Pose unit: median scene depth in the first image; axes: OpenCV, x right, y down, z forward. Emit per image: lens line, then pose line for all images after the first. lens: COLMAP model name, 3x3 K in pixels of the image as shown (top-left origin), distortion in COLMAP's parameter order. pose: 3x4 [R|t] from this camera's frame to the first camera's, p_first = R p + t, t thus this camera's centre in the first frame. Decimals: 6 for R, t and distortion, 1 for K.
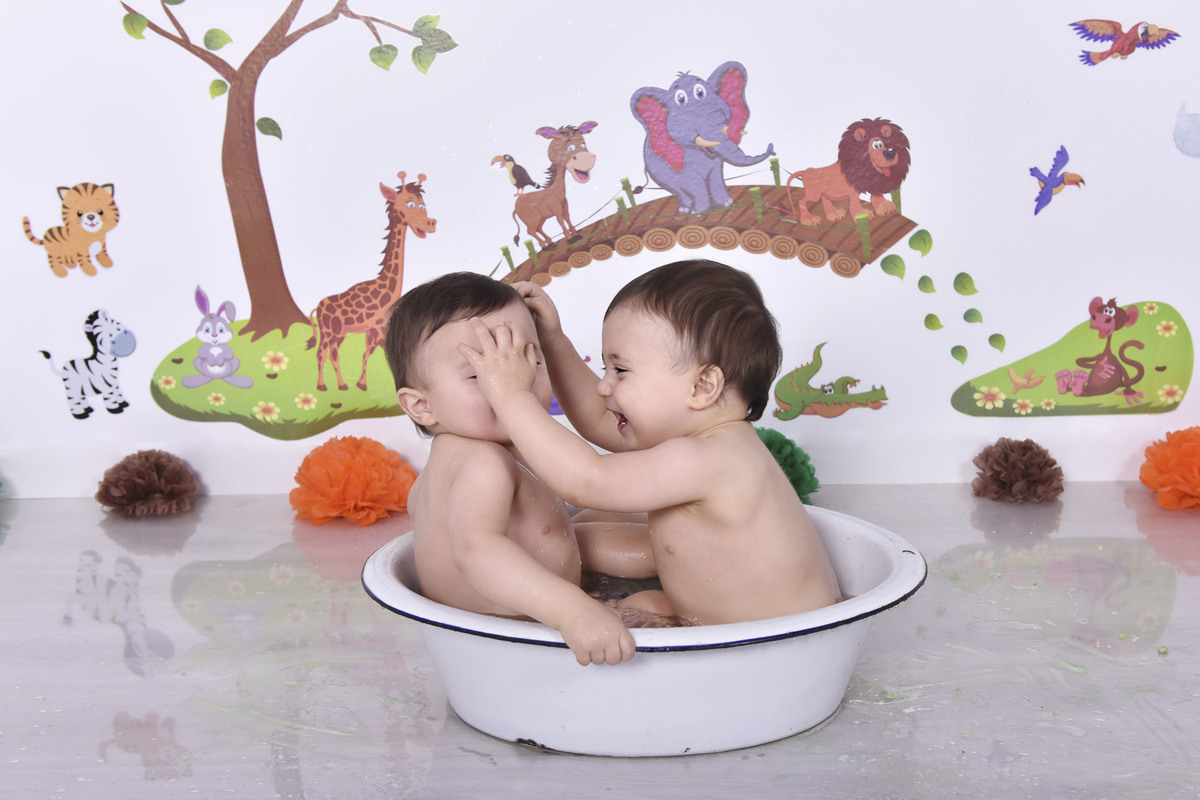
lens RADIAL K [[1480.6, 0, 686.0], [0, 1480.6, 402.8], [0, 0, 1]] dist [0.077762, 0.011199]
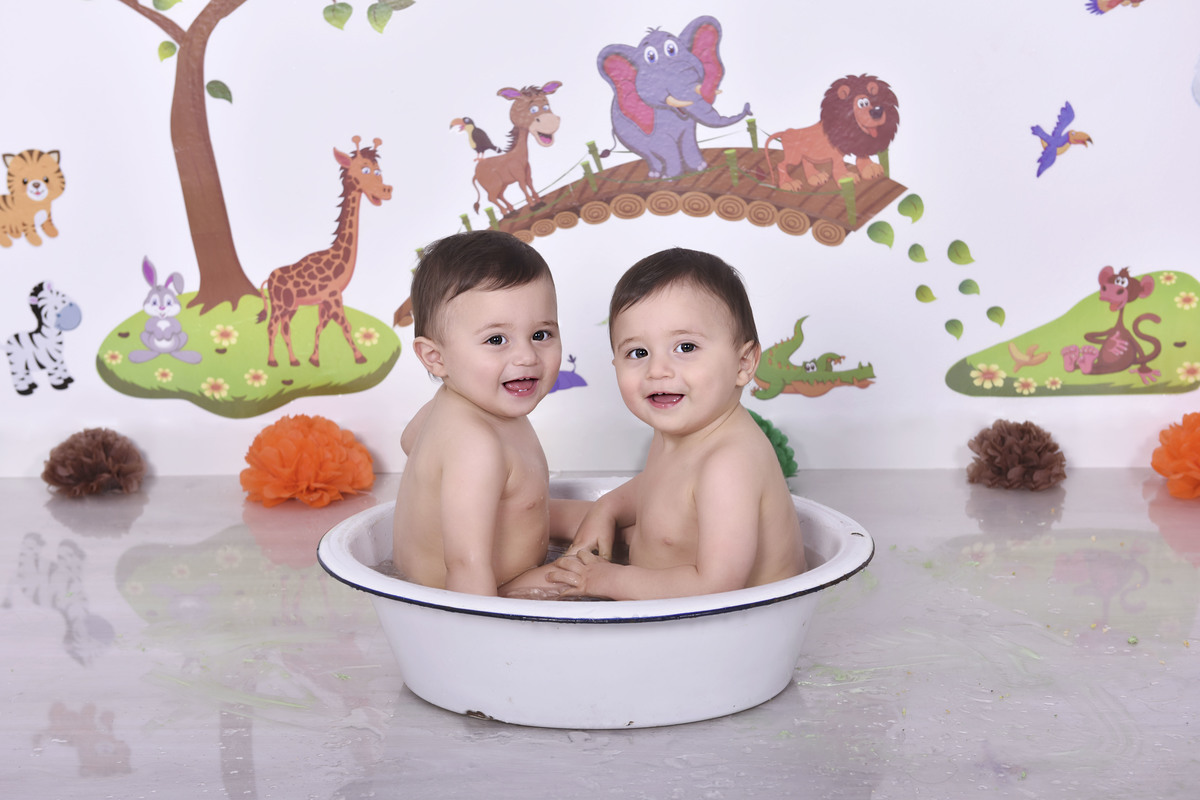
lens RADIAL K [[1854.8, 0, 582.0], [0, 1854.8, 391.7], [0, 0, 1]] dist [0.151926, -0.085535]
pose [[0.997674, 0.003609, -0.068065, 0.033542], [-0.002909, 0.999942, 0.010378, -0.005020], [0.068099, -0.010156, 0.997627, -0.175024]]
